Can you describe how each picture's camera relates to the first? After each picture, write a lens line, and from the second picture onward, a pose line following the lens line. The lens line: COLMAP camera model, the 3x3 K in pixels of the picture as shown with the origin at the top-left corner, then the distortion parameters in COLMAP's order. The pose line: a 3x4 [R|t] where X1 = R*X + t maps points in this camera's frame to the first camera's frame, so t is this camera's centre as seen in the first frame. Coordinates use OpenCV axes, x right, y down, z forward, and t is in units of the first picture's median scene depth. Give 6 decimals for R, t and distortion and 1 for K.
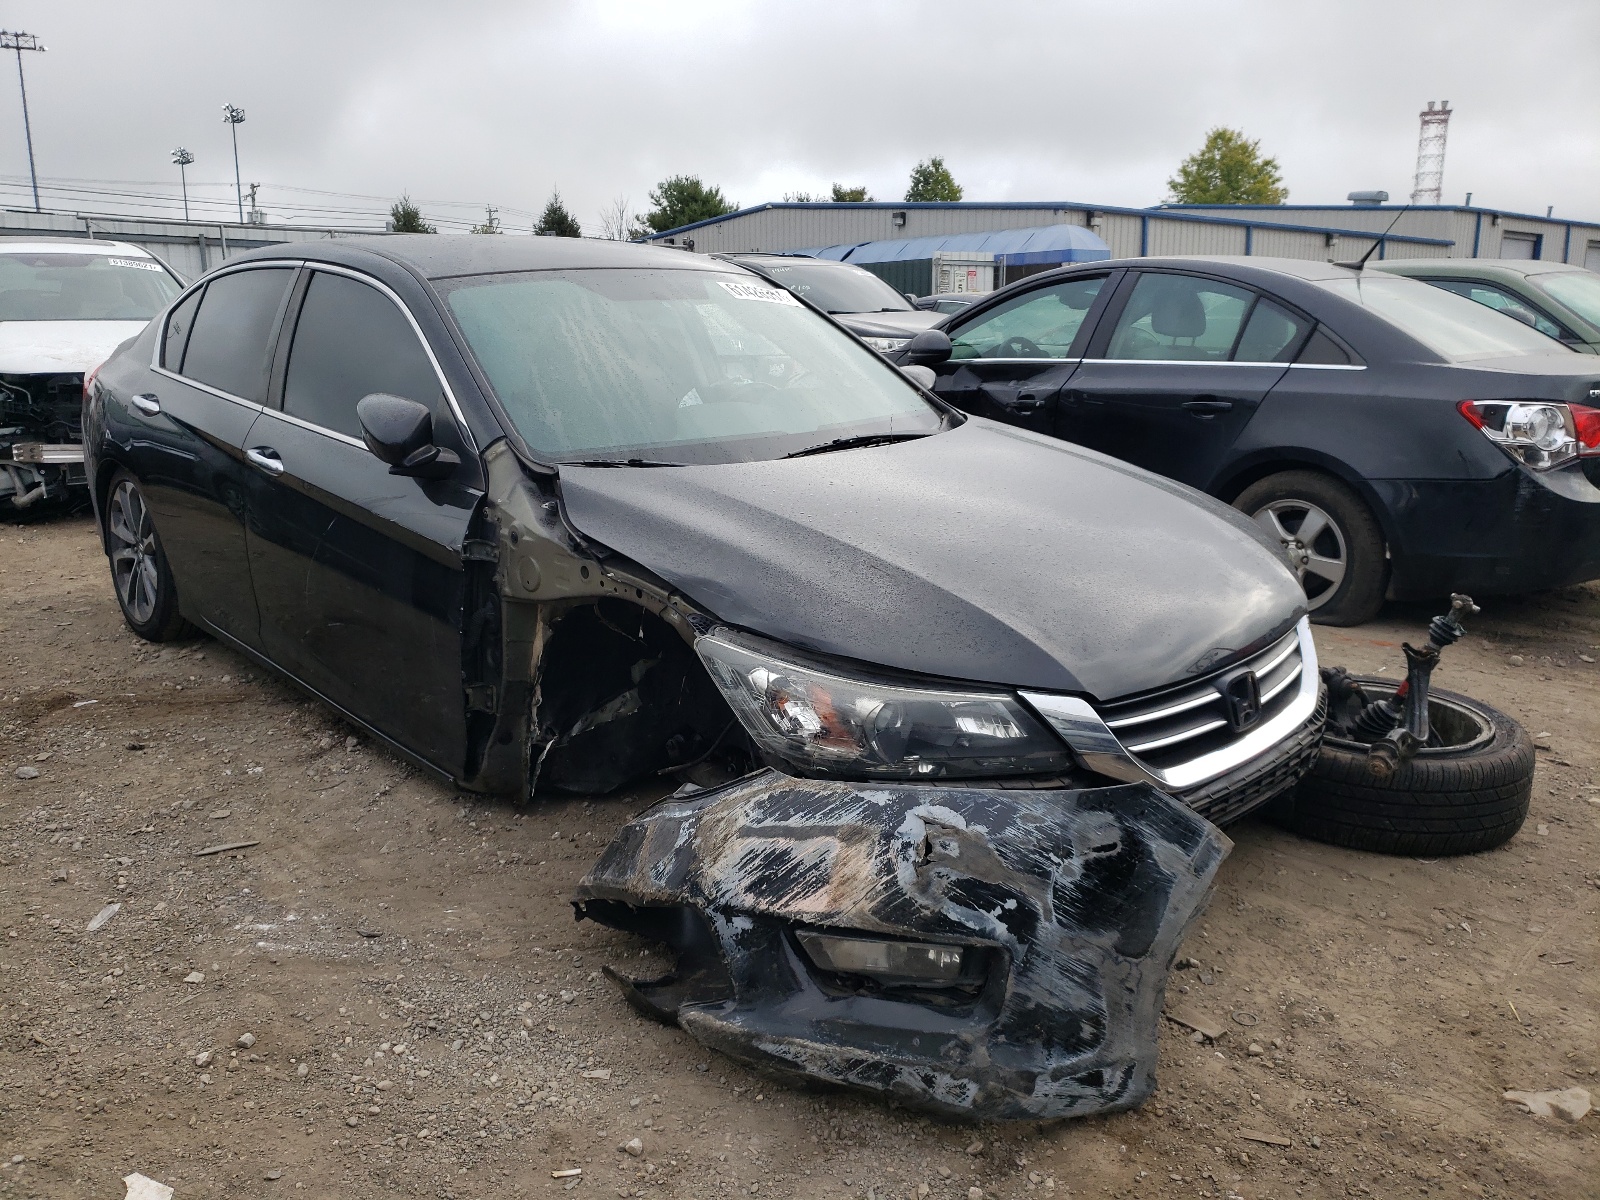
lens RADIAL K [[1223.8, 0, 818.1], [0, 1223.8, 513.0], [0, 0, 1]] dist [0.086905, -0.137778]
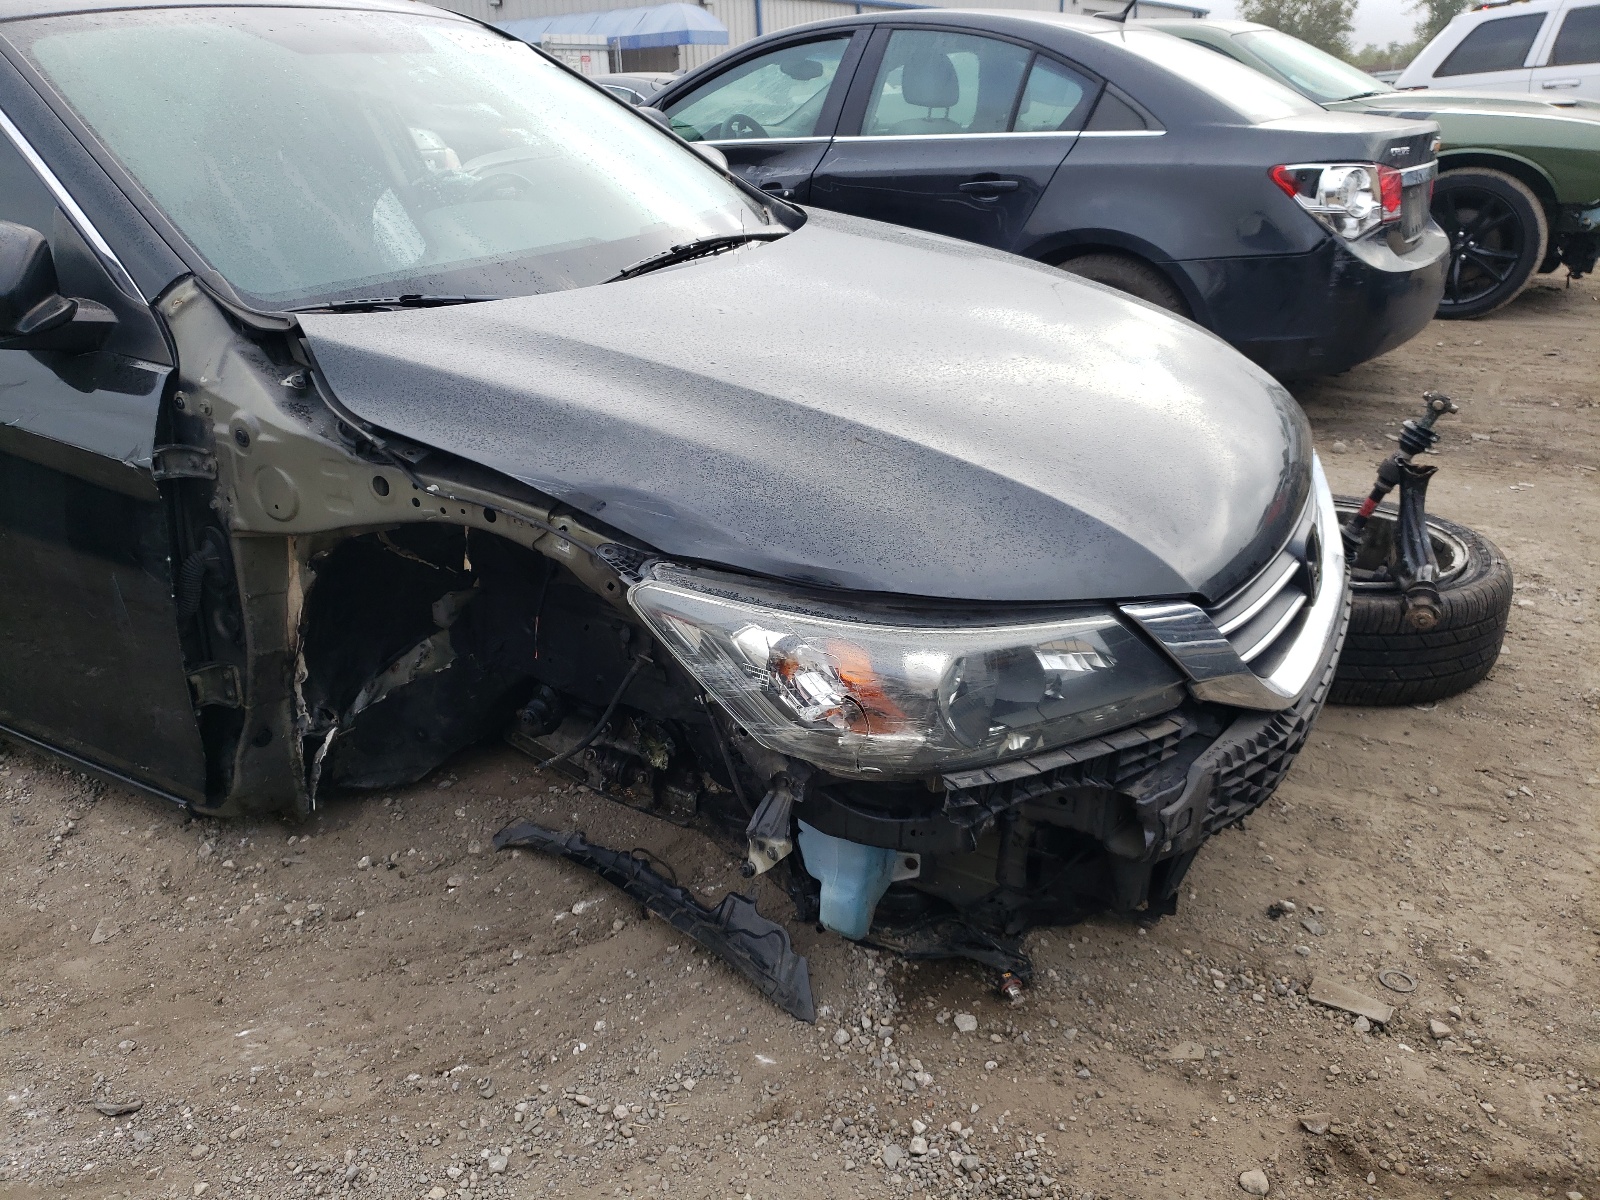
lens RADIAL K [[1280.7, 0, 796.2], [0, 1280.7, 546.0], [0, 0, 1]] dist [-0.040912, 0.098829]
pose [[0.962034, -0.116492, 0.246821, -0.138361], [0.072372, 0.980845, 0.180846, -0.021955], [-0.263160, -0.156117, 0.952037, 0.295148]]
